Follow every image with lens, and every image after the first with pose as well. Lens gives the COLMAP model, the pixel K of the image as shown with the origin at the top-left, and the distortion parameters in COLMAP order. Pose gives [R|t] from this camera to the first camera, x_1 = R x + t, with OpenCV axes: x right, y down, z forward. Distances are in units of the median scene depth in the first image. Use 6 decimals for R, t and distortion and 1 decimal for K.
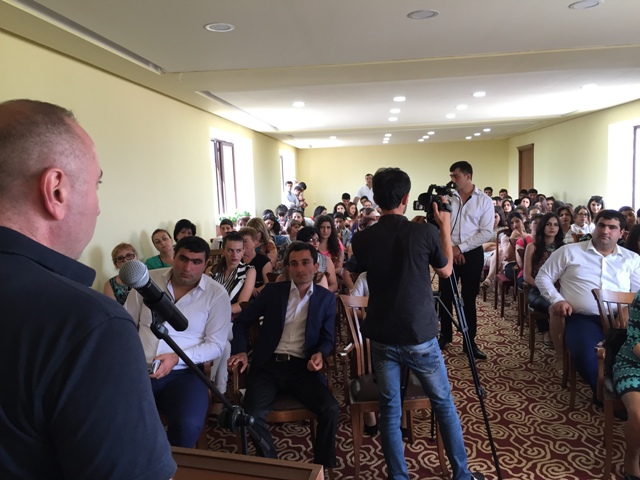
lens RADIAL K [[535.3, 0, 320.0], [0, 535.3, 240.0], [0, 0, 1]] dist [0.012278, -0.005746]
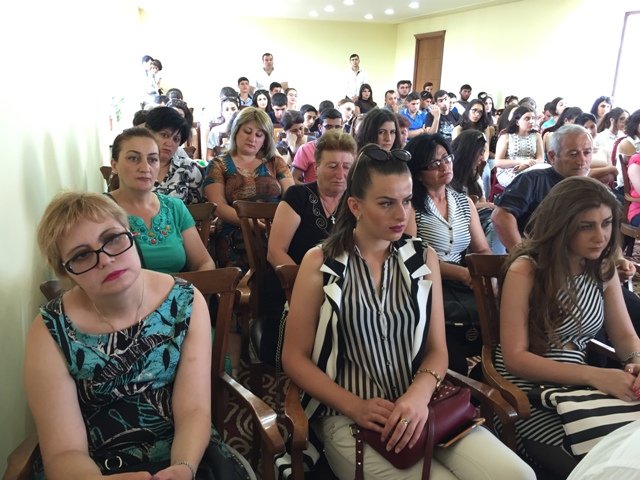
lens RADIAL K [[535.3, 0, 320.0], [0, 535.3, 240.0], [0, 0, 1]] dist [0.012278, -0.005746]
pose [[0.935951, -0.045114, 0.349229, -0.282309], [-0.022557, 0.982041, 0.187316, -0.016204], [-0.351408, -0.183196, 0.918124, 0.589221]]
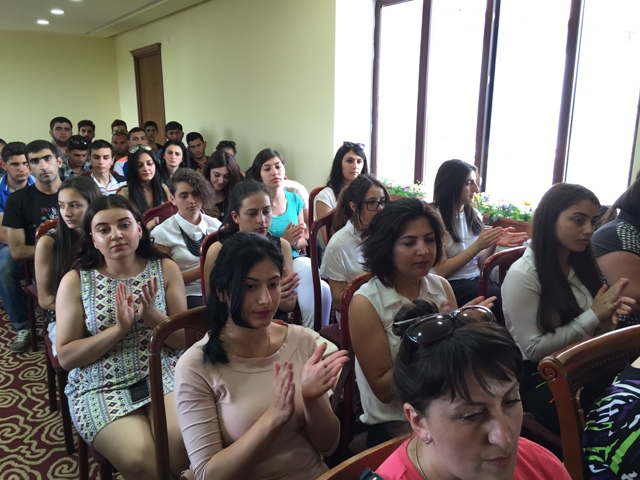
lens RADIAL K [[535.3, 0, 320.0], [0, 535.3, 240.0], [0, 0, 1]] dist [0.012278, -0.005746]
pose [[0.765790, -0.108385, 0.633891, 0.346445], [0.026515, 0.990178, 0.137272, -0.102841], [-0.642544, -0.088314, 0.761143, 1.084628]]
